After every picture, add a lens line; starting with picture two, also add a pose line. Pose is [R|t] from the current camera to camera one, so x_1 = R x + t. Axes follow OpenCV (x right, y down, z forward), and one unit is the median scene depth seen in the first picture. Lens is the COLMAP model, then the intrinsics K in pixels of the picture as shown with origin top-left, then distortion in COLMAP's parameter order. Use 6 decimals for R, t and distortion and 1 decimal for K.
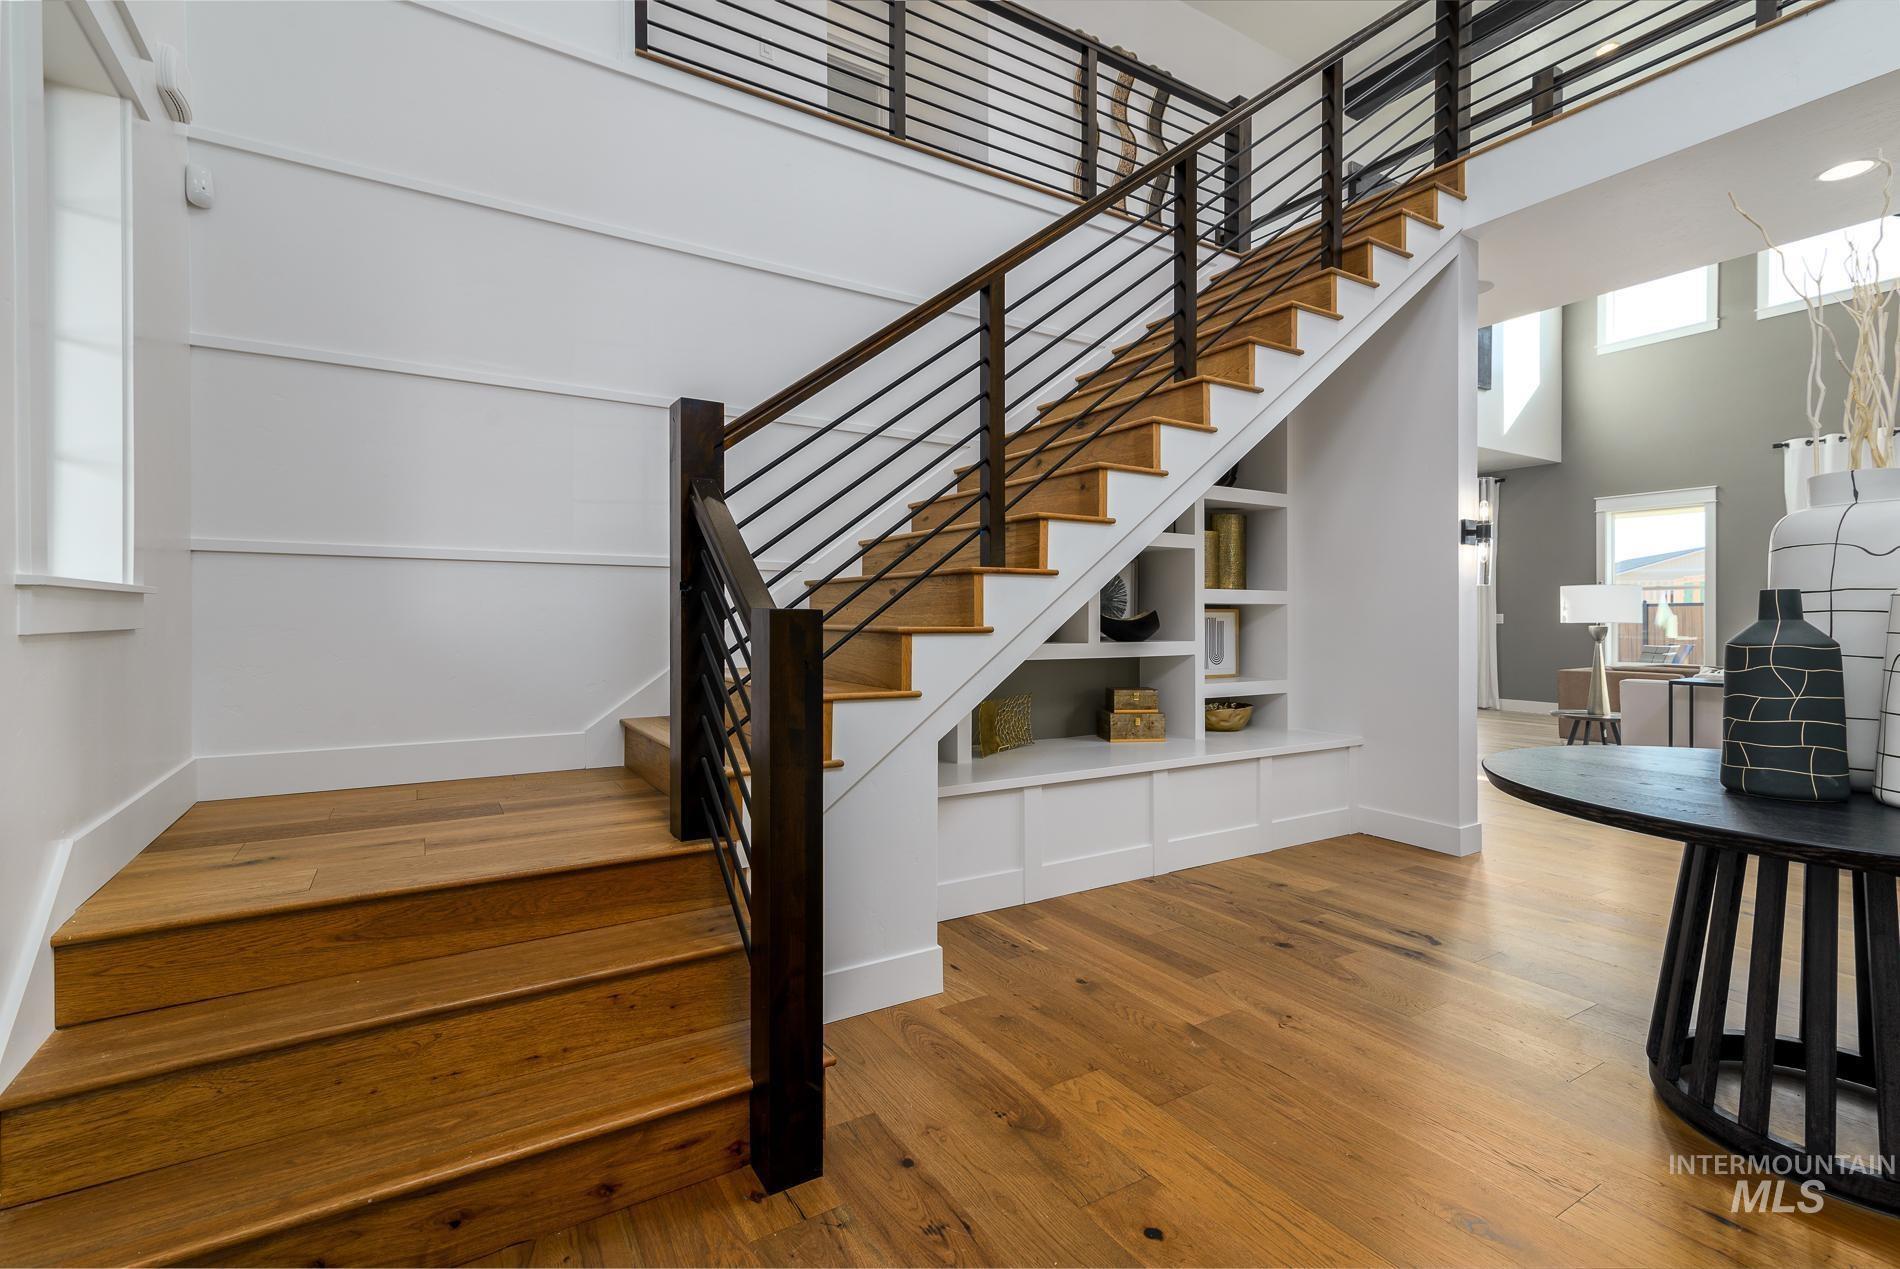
lens RADIAL K [[884.6, 0, 940.3], [0, 884.6, 632.8], [0, 0, 1]] dist [-0.001929, -0.002861]
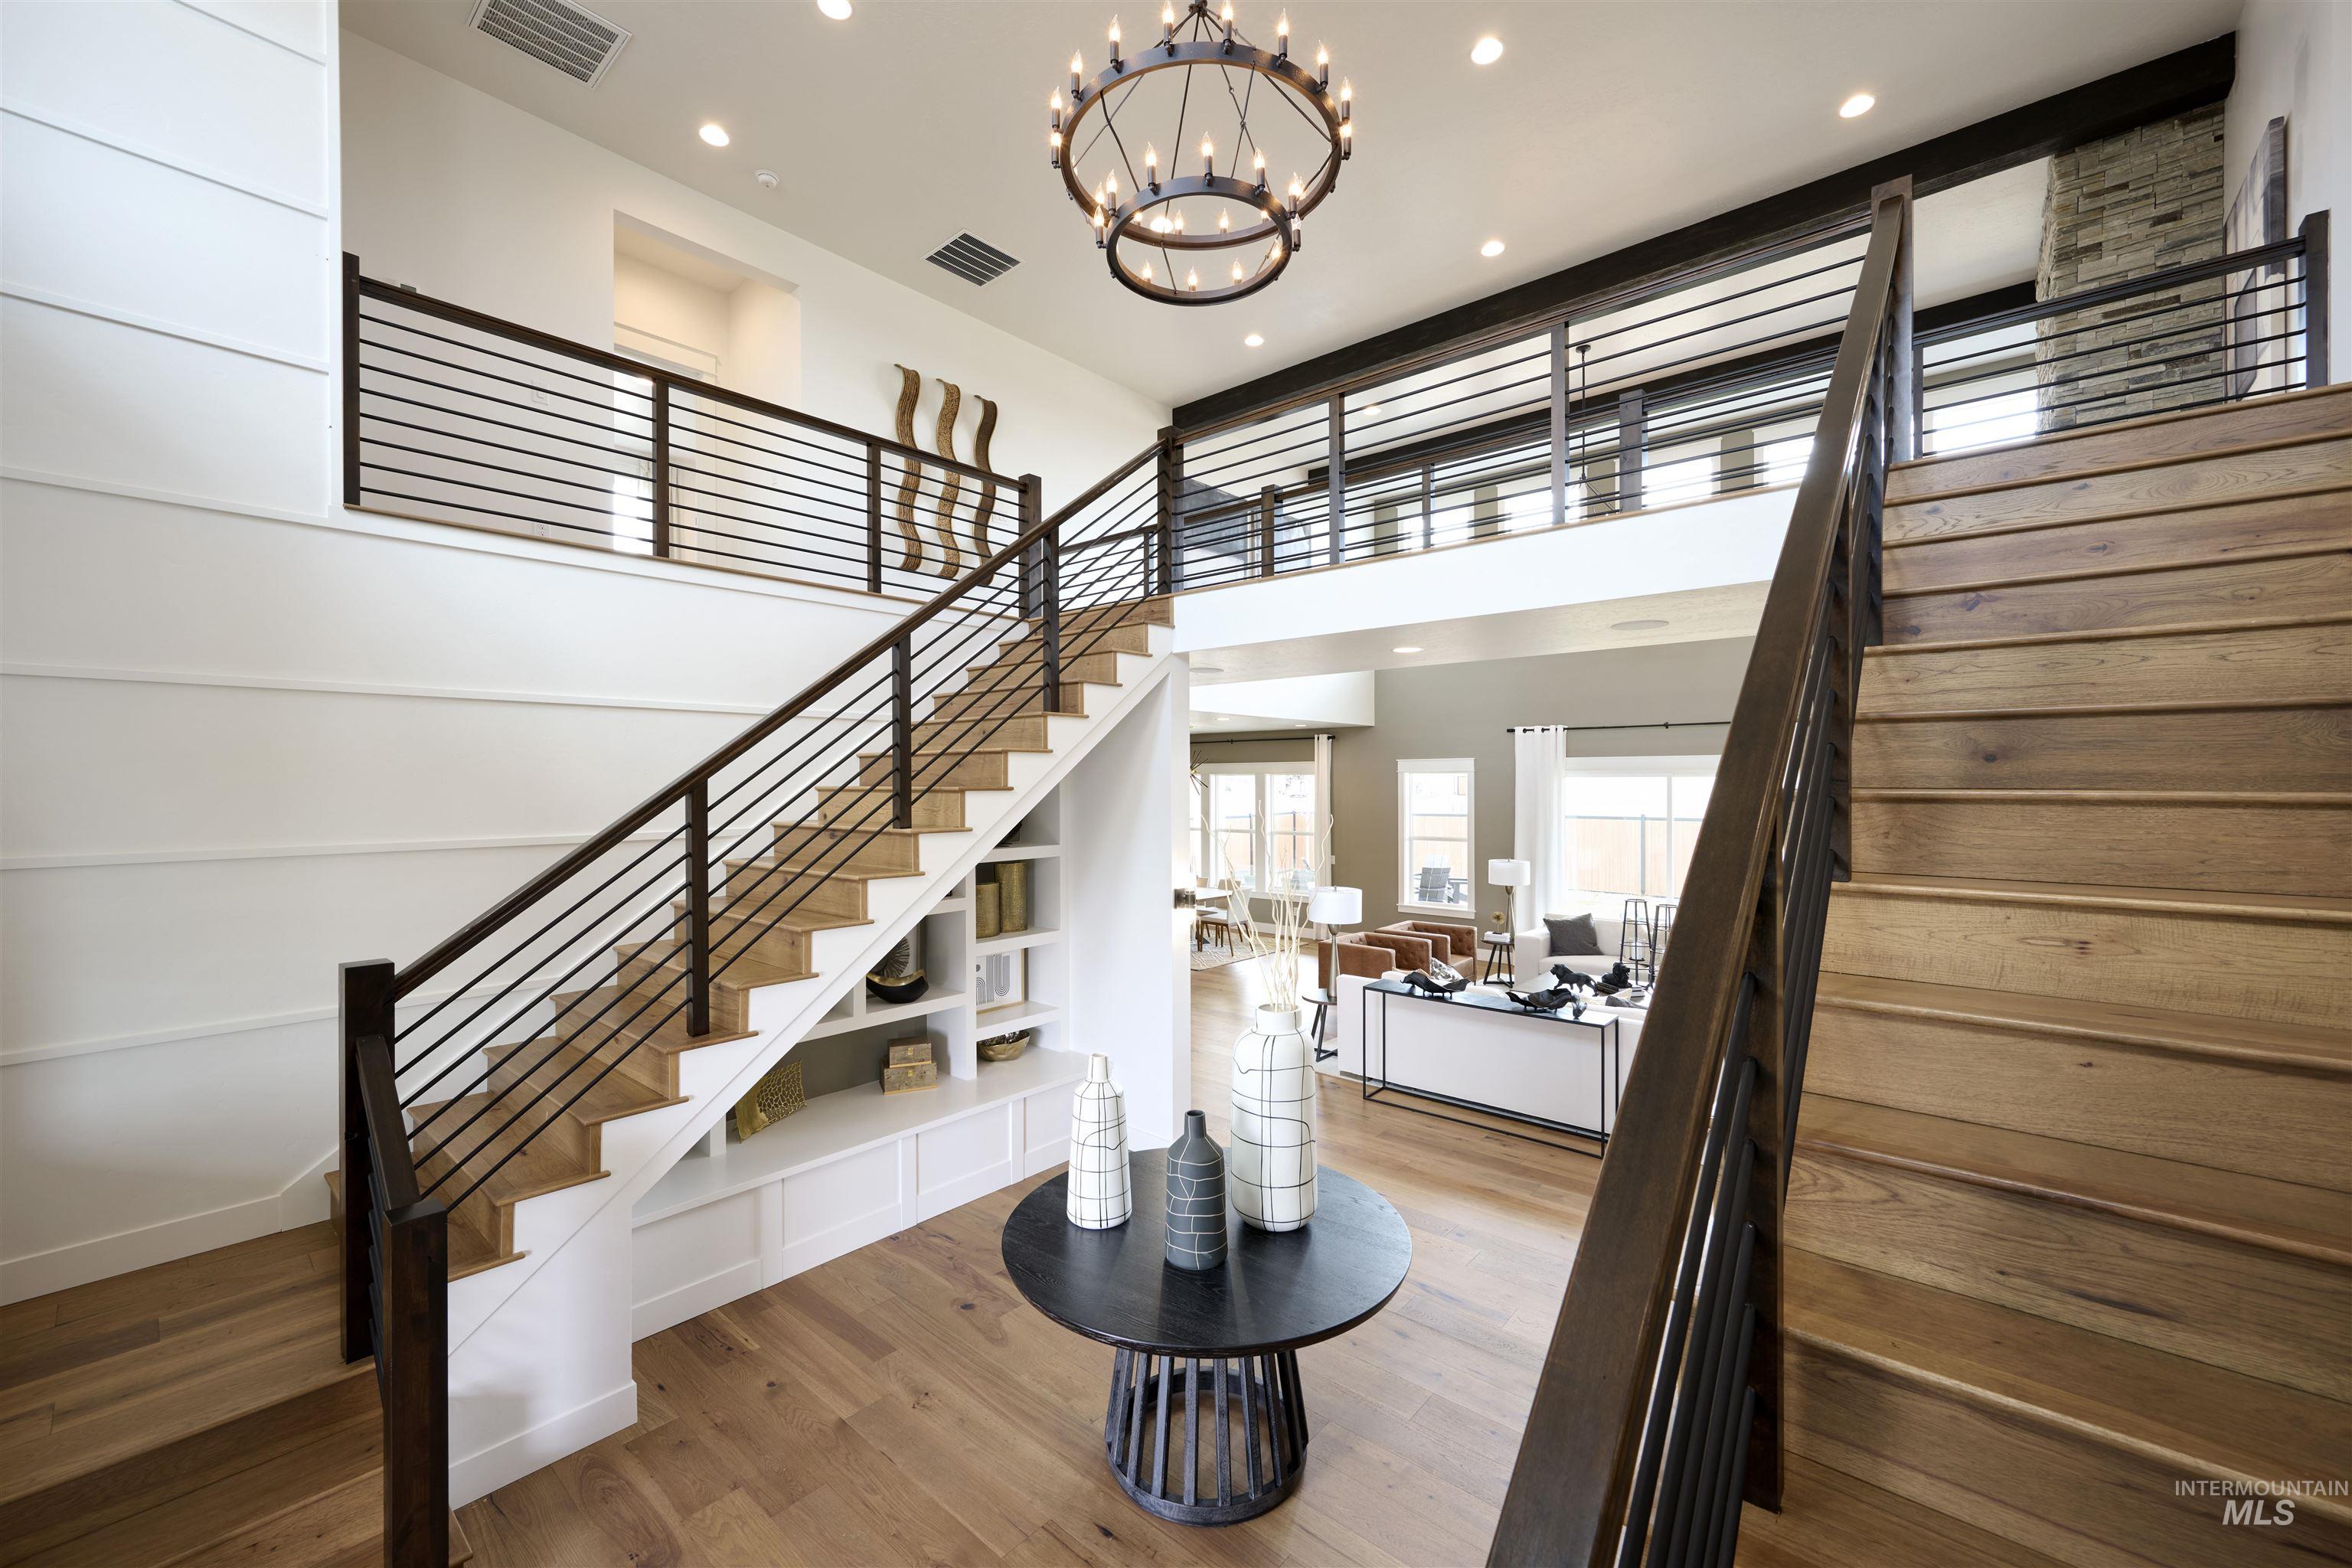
lens RADIAL K [[930.0, 0, 1181.5], [0, 930.0, 786.8], [0, 0, 1]] dist [0.000946, -0.000149]
pose [[0.955070, -0.016415, 0.295925, 0.233202], [0.017970, 0.999835, -0.002536, -0.290411], [-0.295835, 0.007740, 0.955208, -0.277777]]
